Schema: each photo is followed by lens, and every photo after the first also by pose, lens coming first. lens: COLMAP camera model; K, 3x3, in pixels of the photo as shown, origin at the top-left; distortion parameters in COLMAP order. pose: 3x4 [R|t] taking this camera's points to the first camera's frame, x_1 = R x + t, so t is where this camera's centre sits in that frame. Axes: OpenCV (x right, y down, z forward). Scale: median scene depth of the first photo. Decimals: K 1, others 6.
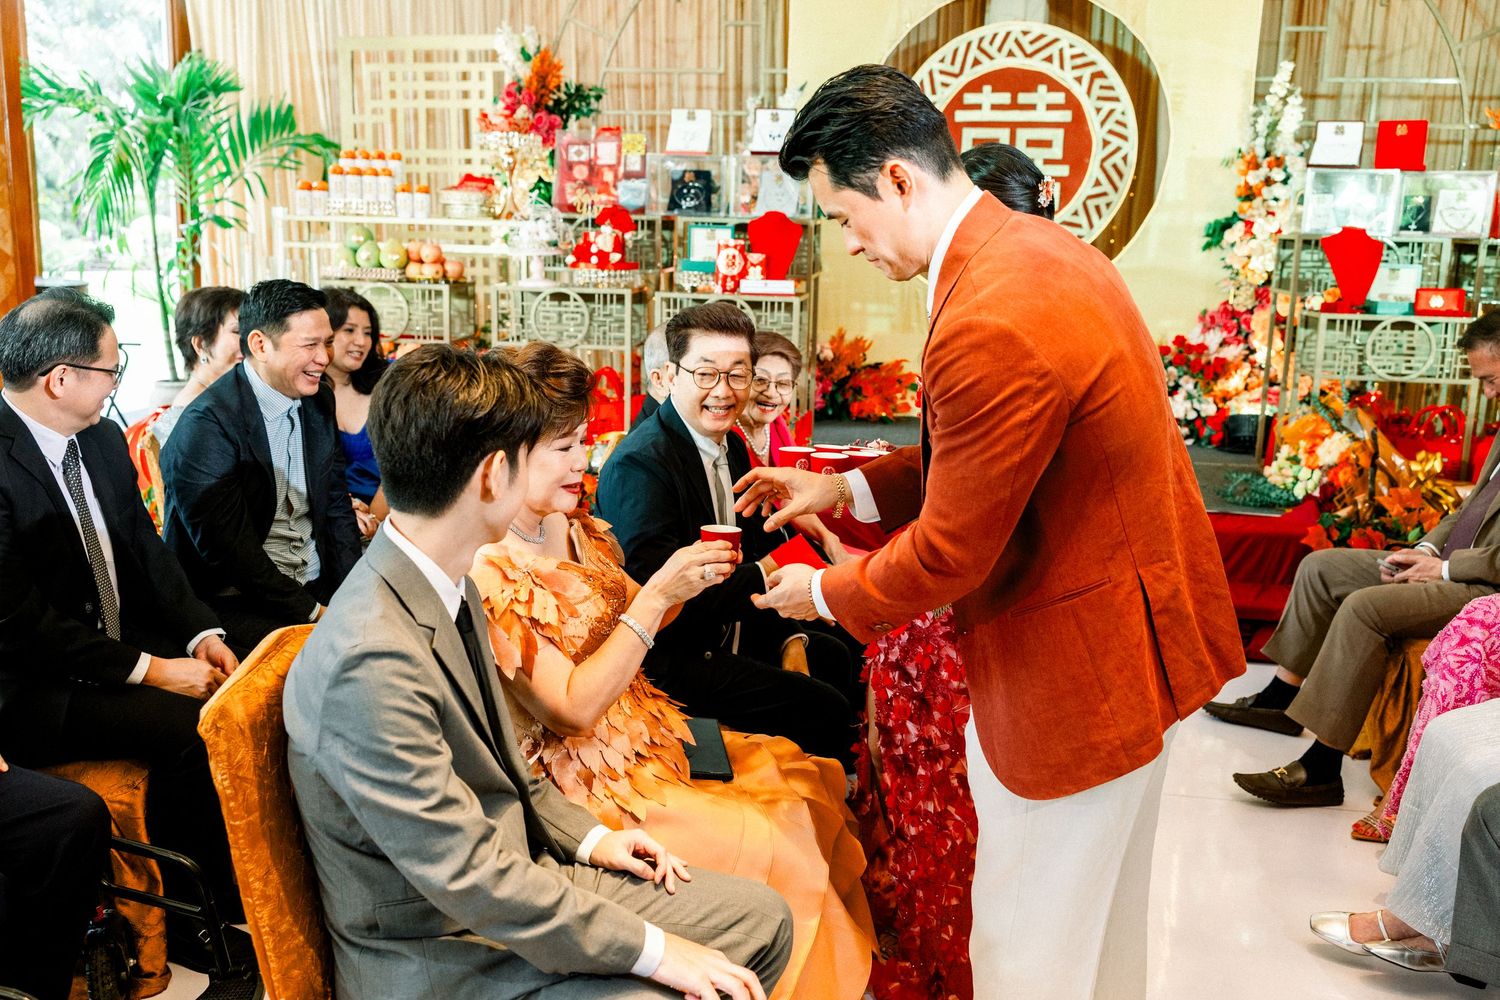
lens RADIAL K [[1426.0, 0, 739.7], [0, 1426.0, 498.8], [0, 0, 1]] dist [0.011378, 0.027407]
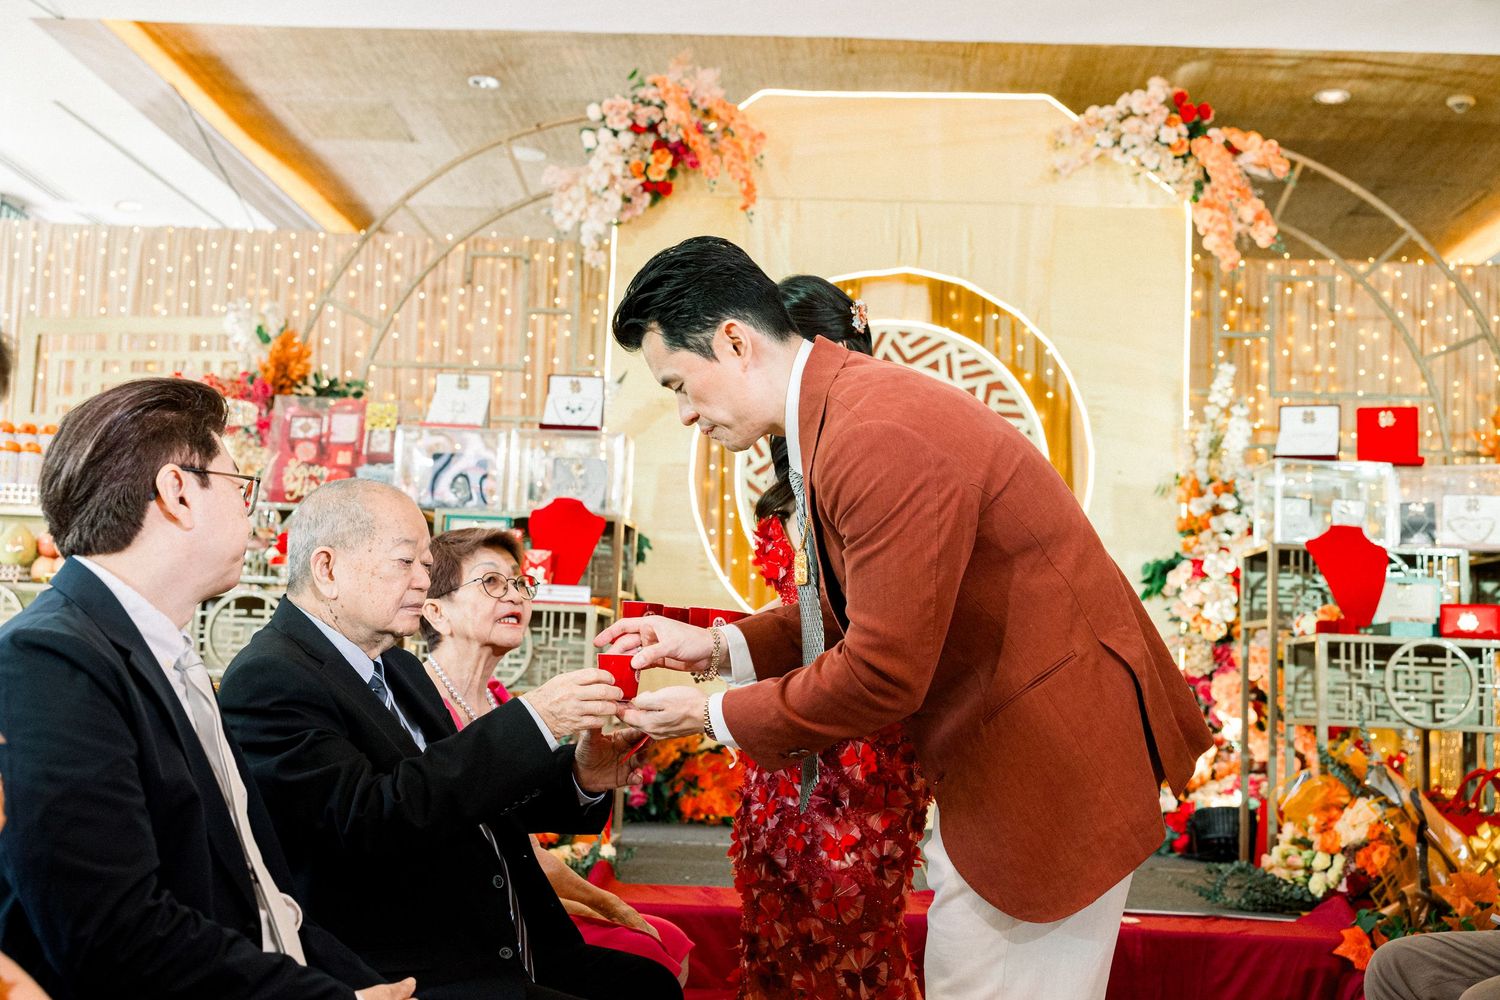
lens RADIAL K [[1651.8, 0, 741.0], [0, 1651.8, 496.2], [0, 0, 1]] dist [0.010052, 0.016260]
pose [[0.996011, 0.025641, 0.085462, 0.033703], [0.001370, 0.953312, -0.301983, 0.042202], [-0.089215, 0.300895, 0.949475, 0.163712]]
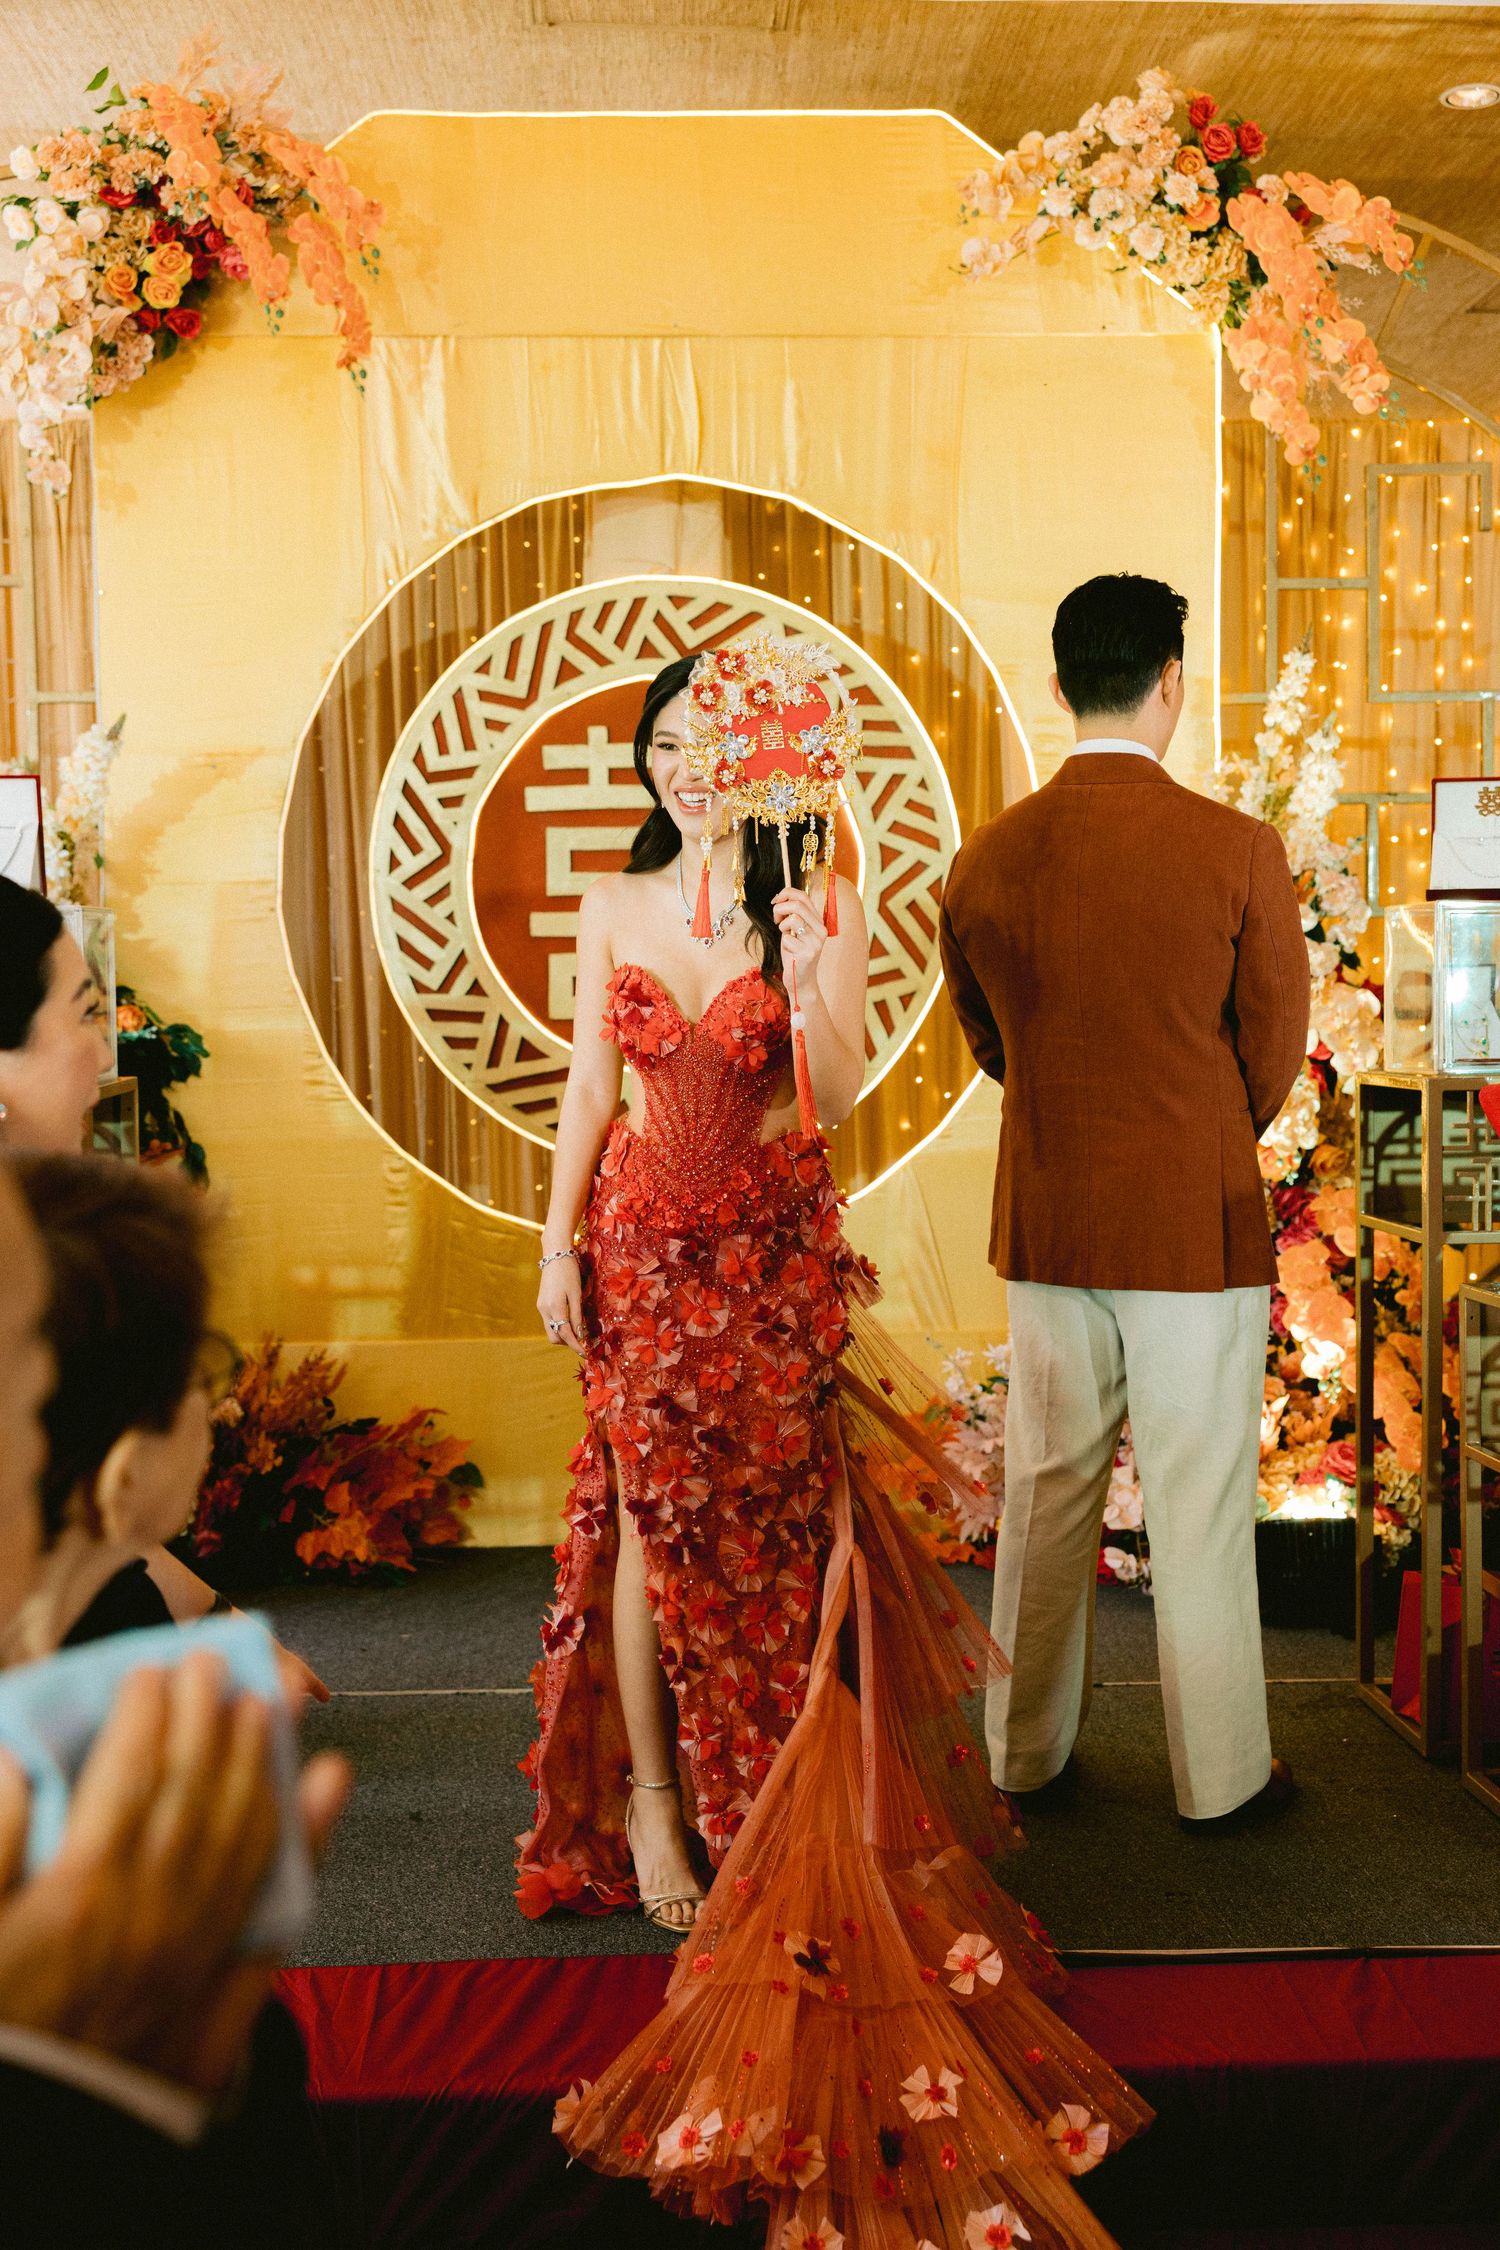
lens RADIAL K [[2471.3, 0, 709.0], [0, 2471.3, 1119.7], [0, 0, 1]] dist [0.006090, 0.026840]
pose [[0.983100, -0.044553, 0.177565, 0.078230], [0.070089, 0.987633, -0.140245, -0.080045], [-0.169120, 0.150320, 0.974065, 0.339005]]
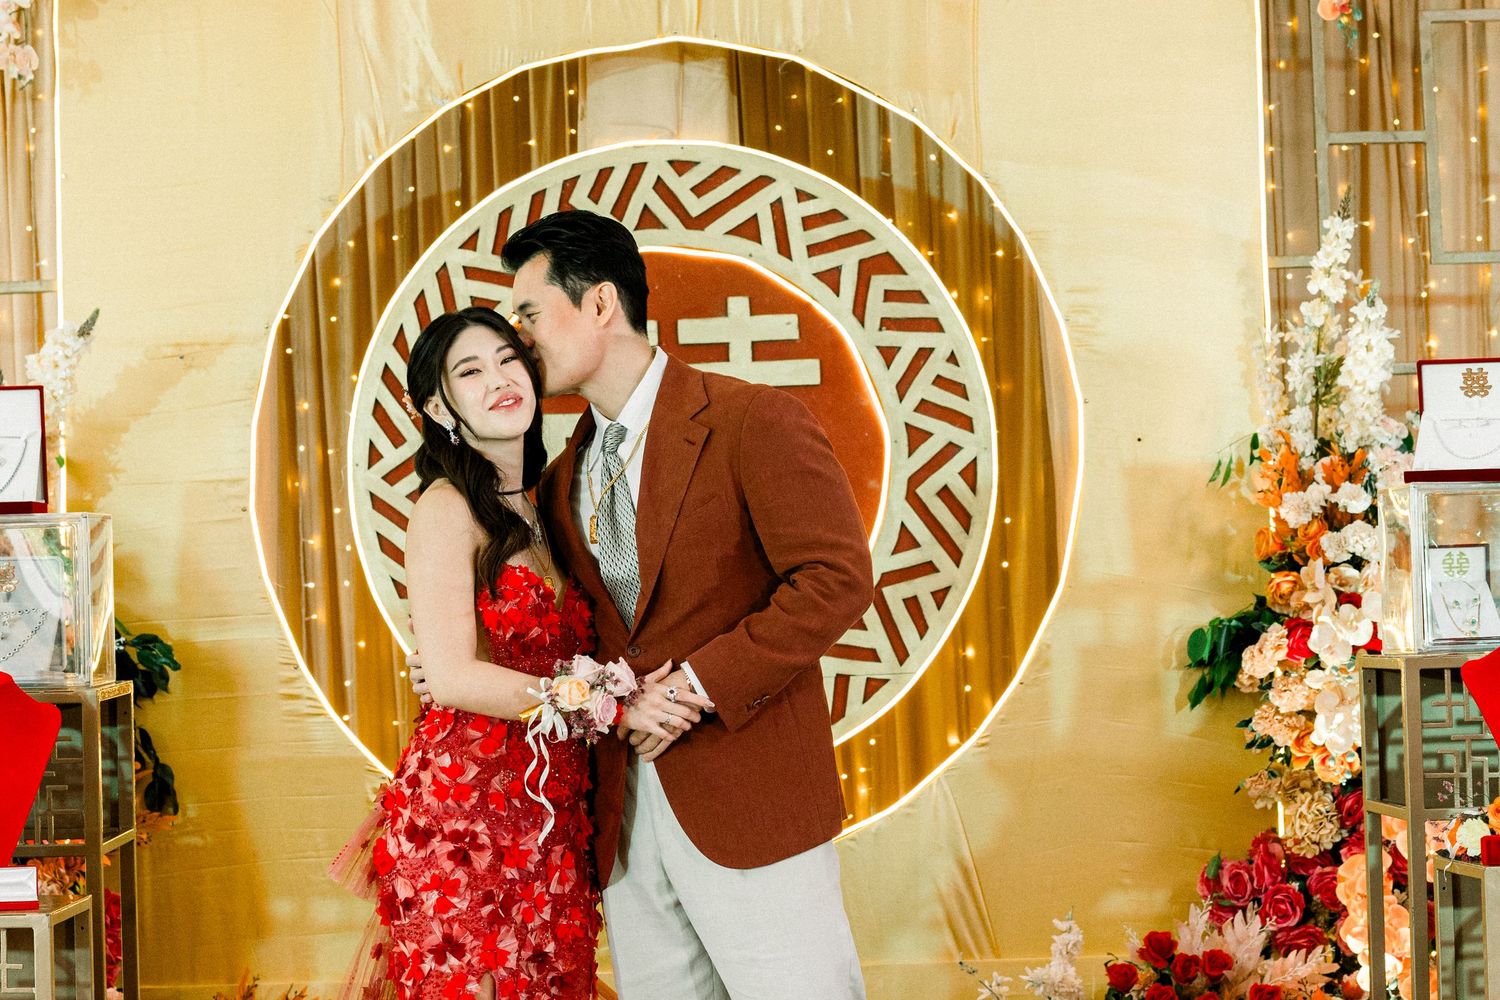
lens RADIAL K [[3691.2, 0, 716.3], [0, 3691.2, 463.4], [0, 0, 1]] dist [-0.165978, 0.694736]
pose [[0.986371, -0.045943, 0.157995, 0.052783], [0.082241, 0.969337, -0.231563, -0.022110], [-0.142511, 0.241401, 0.959904, 0.078609]]
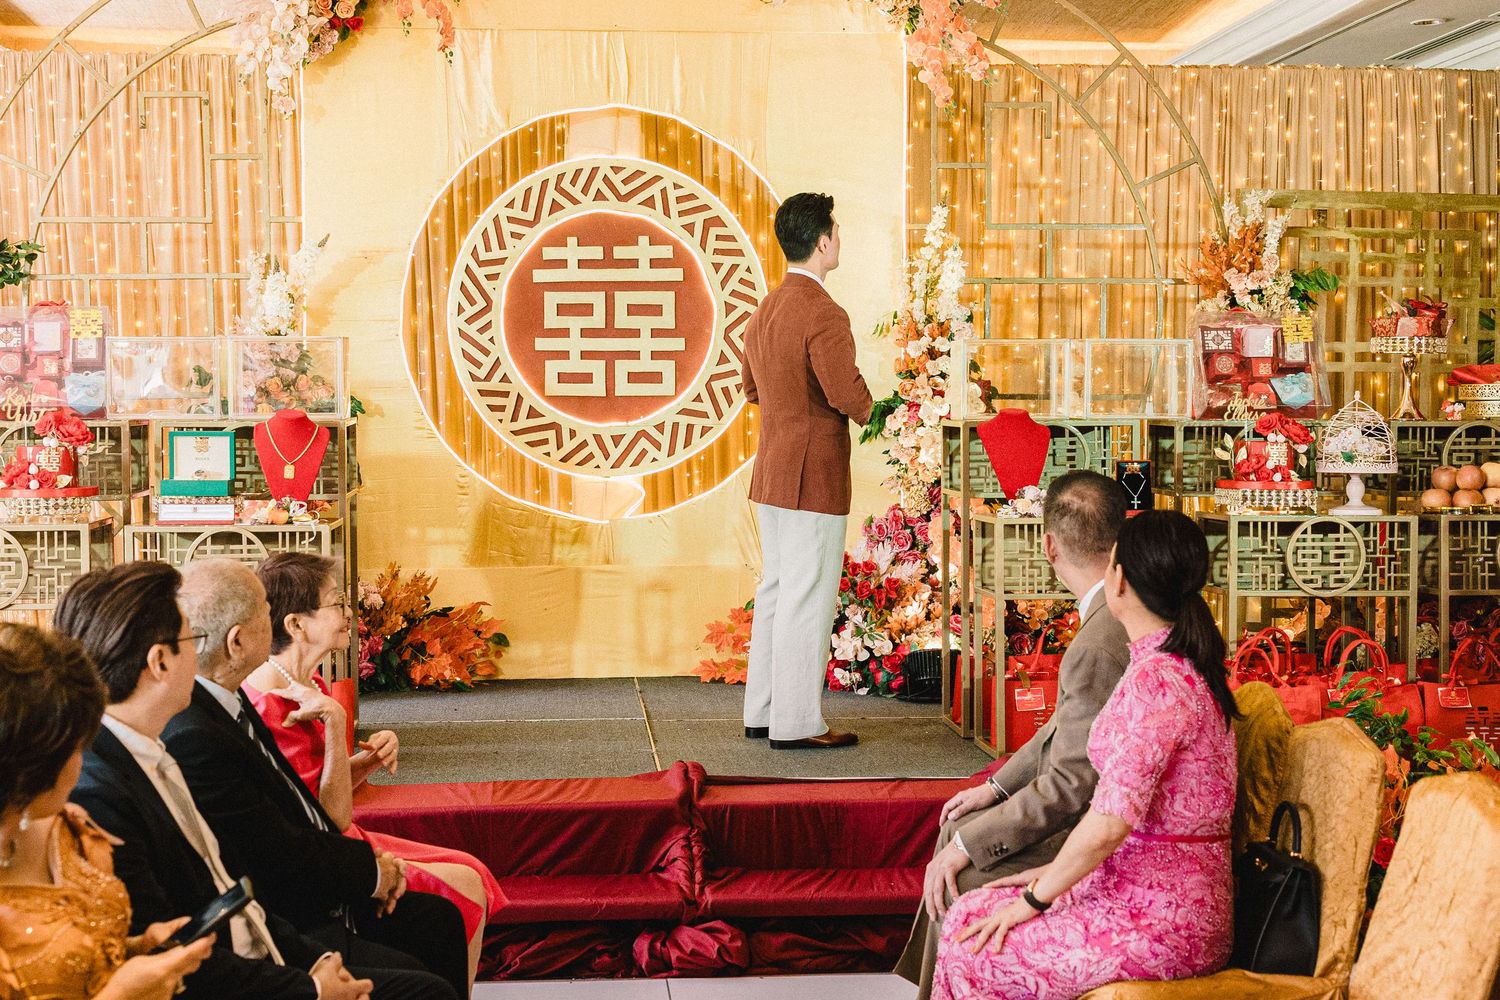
lens RADIAL K [[2094.9, 0, 727.5], [0, 2094.9, 494.2], [0, 0, 1]] dist [0.101439, -0.426069]
pose [[0.974356, -0.038555, 0.221684, 0.001948], [0.071088, 0.987496, -0.140708, 0.008421], [-0.213487, 0.152859, 0.964913, -0.074052]]
